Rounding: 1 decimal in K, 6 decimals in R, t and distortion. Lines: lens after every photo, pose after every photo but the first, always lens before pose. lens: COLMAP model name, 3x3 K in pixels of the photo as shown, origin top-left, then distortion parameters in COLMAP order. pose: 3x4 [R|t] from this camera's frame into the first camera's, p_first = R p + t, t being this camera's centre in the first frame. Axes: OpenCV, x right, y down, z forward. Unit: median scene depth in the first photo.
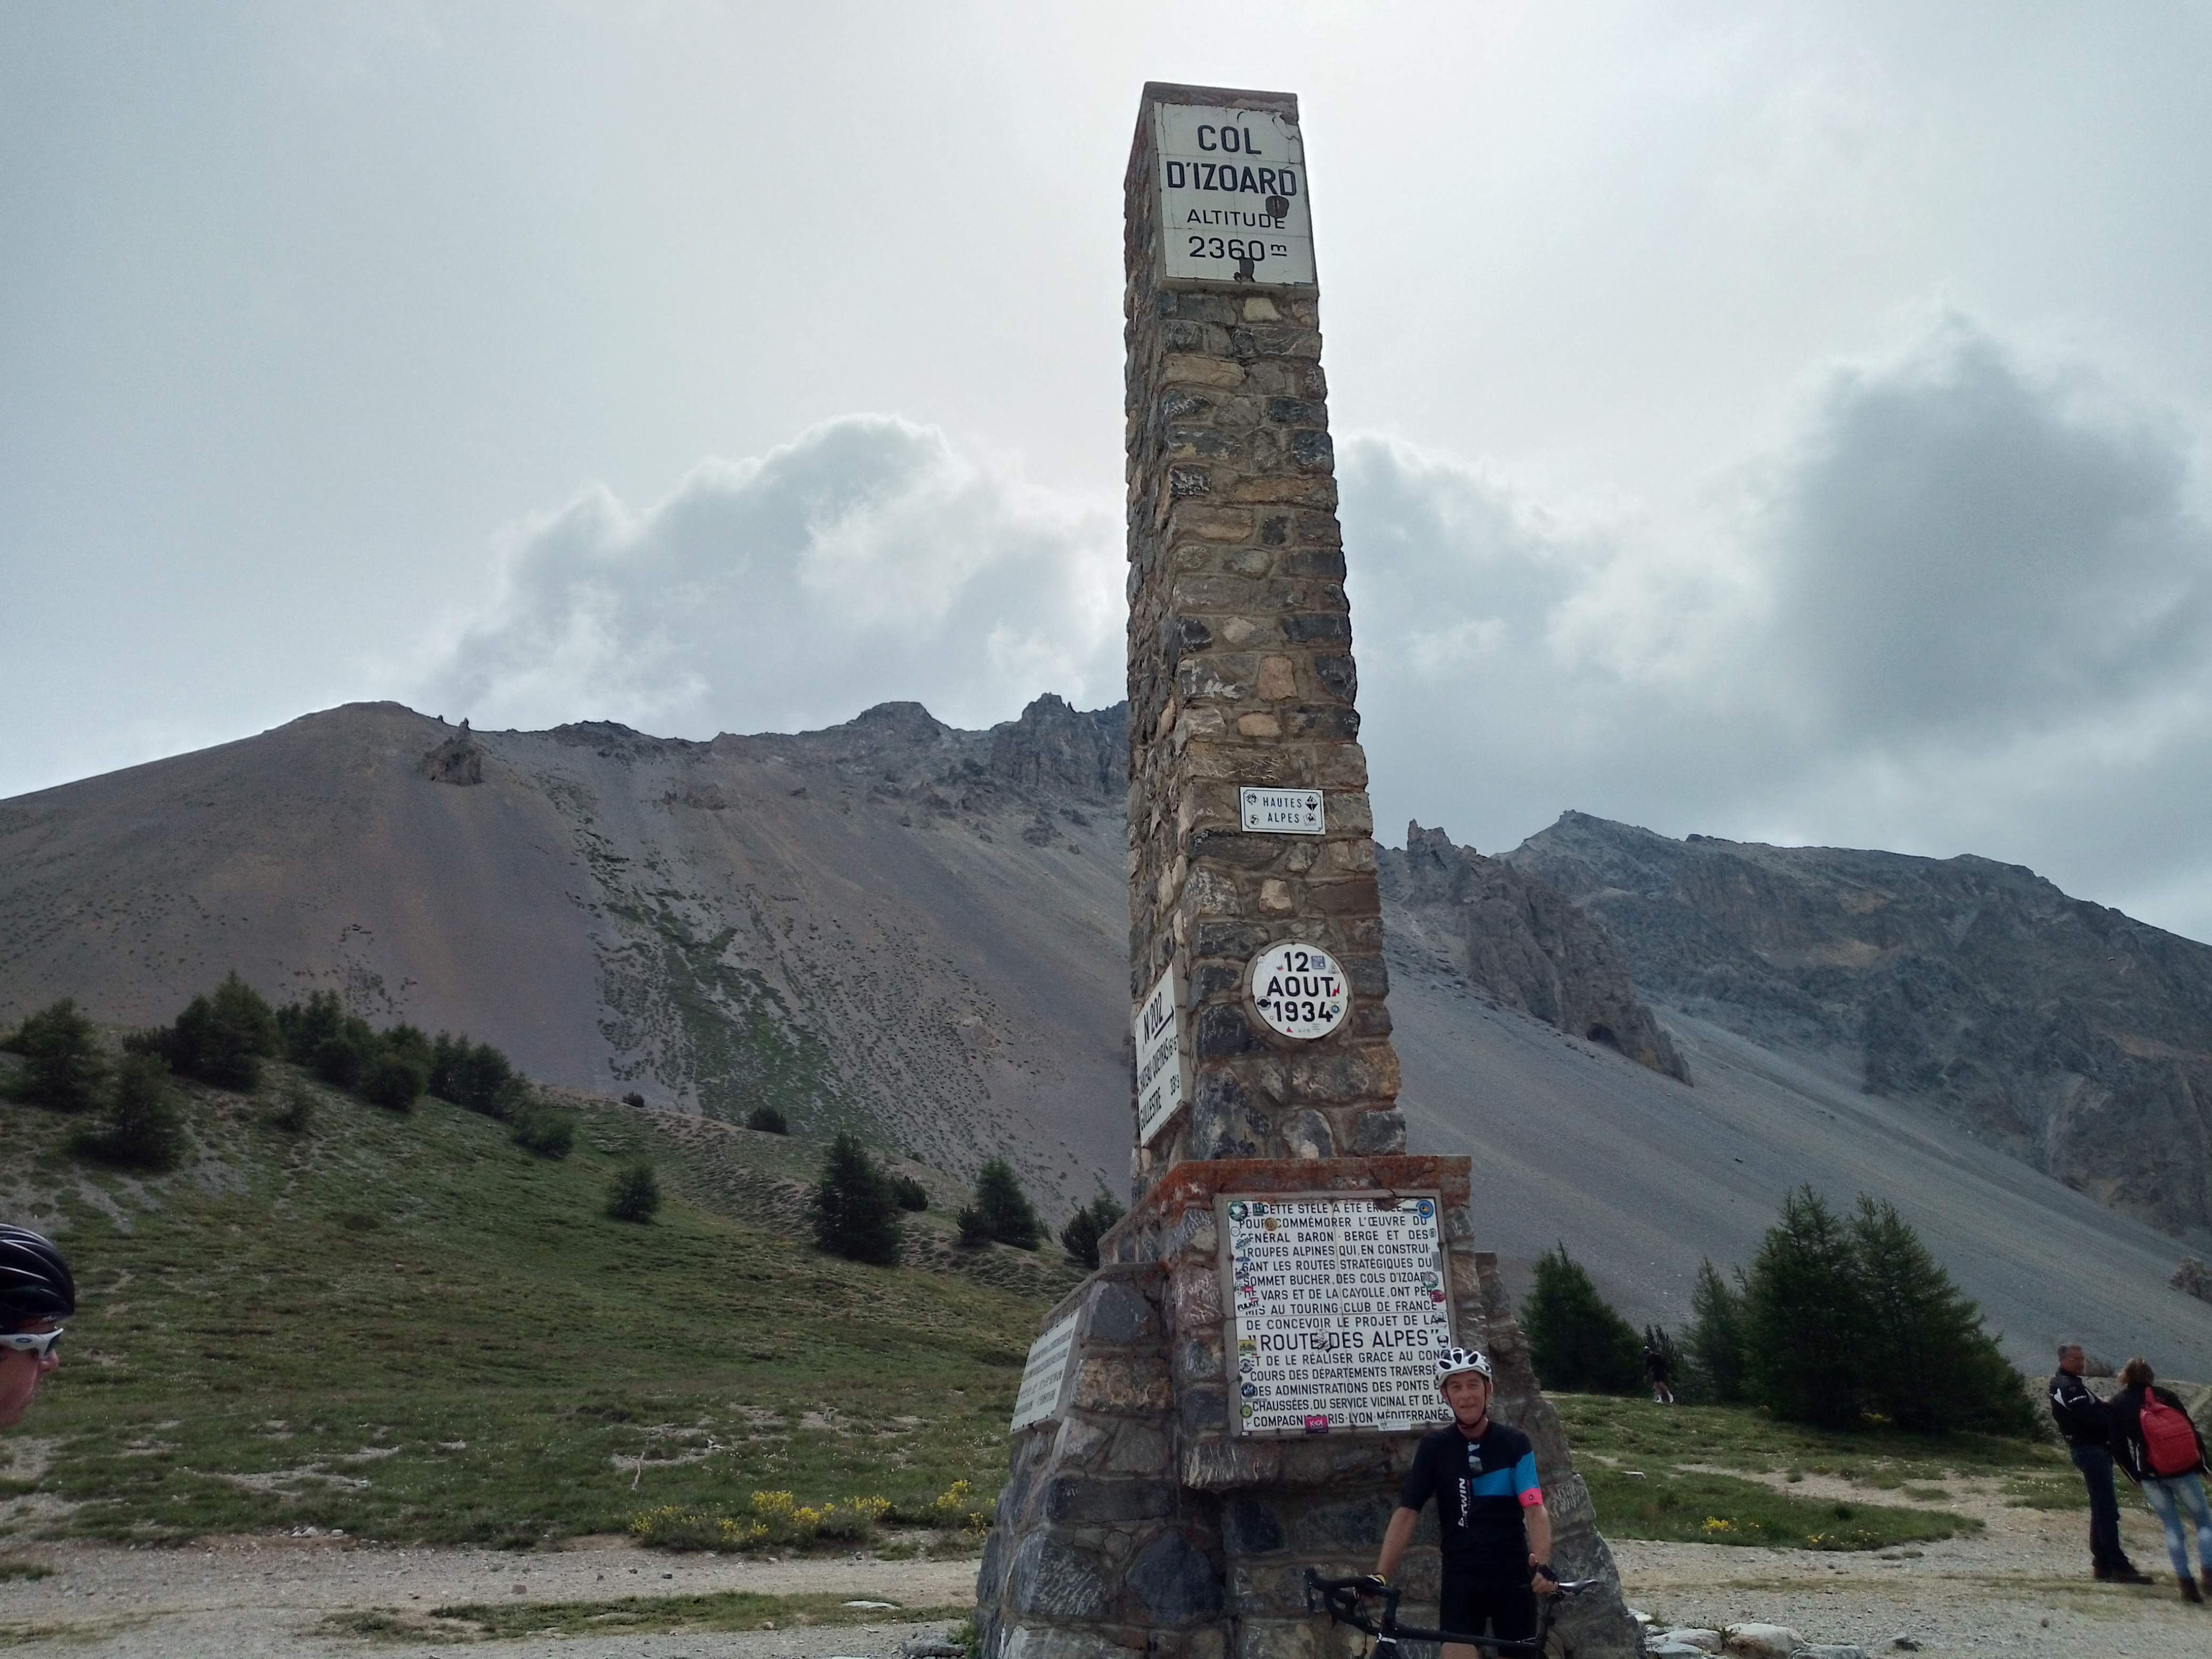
lens RADIAL K [[1632.9, 0, 1134.5], [0, 1632.9, 765.6], [0, 0, 1]] dist [0.056277, -0.091133]
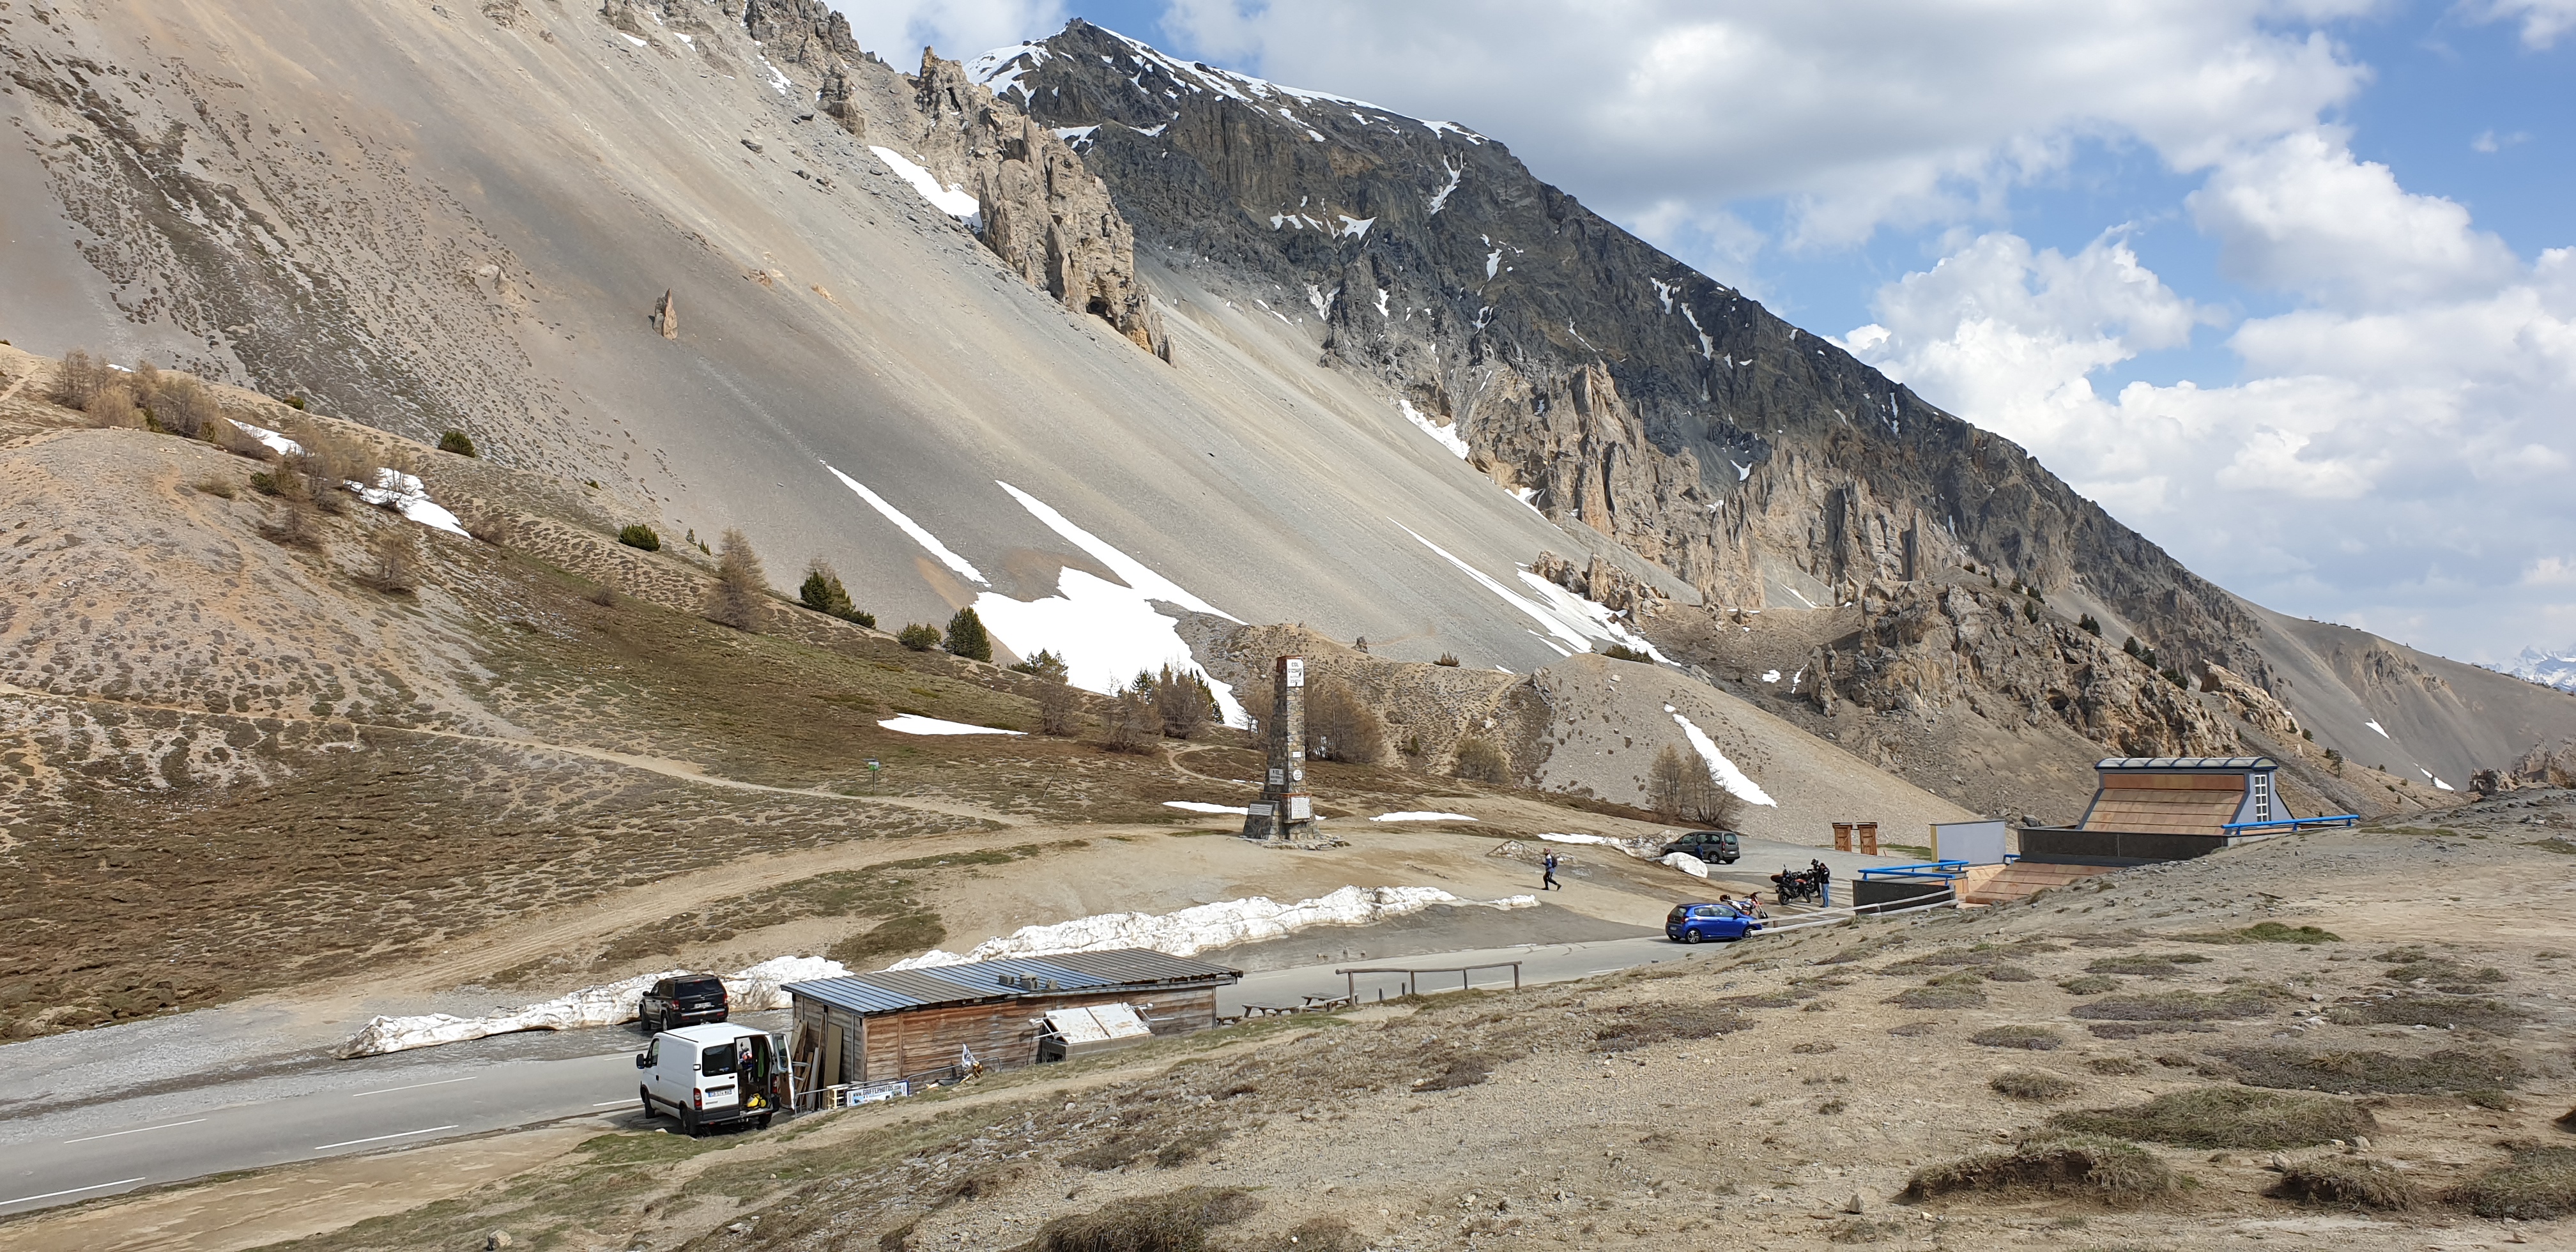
lens RADIAL K [[1912.0, 0, 1285.3], [0, 1912.0, 595.3], [0, 0, 1]] dist [0.004667, 0.002070]
pose [[0.917478, 0.043434, 0.395408, -0.107954], [-0.180756, 0.930991, 0.317148, -0.107641], [-0.354347, -0.362449, 0.862015, -0.201664]]
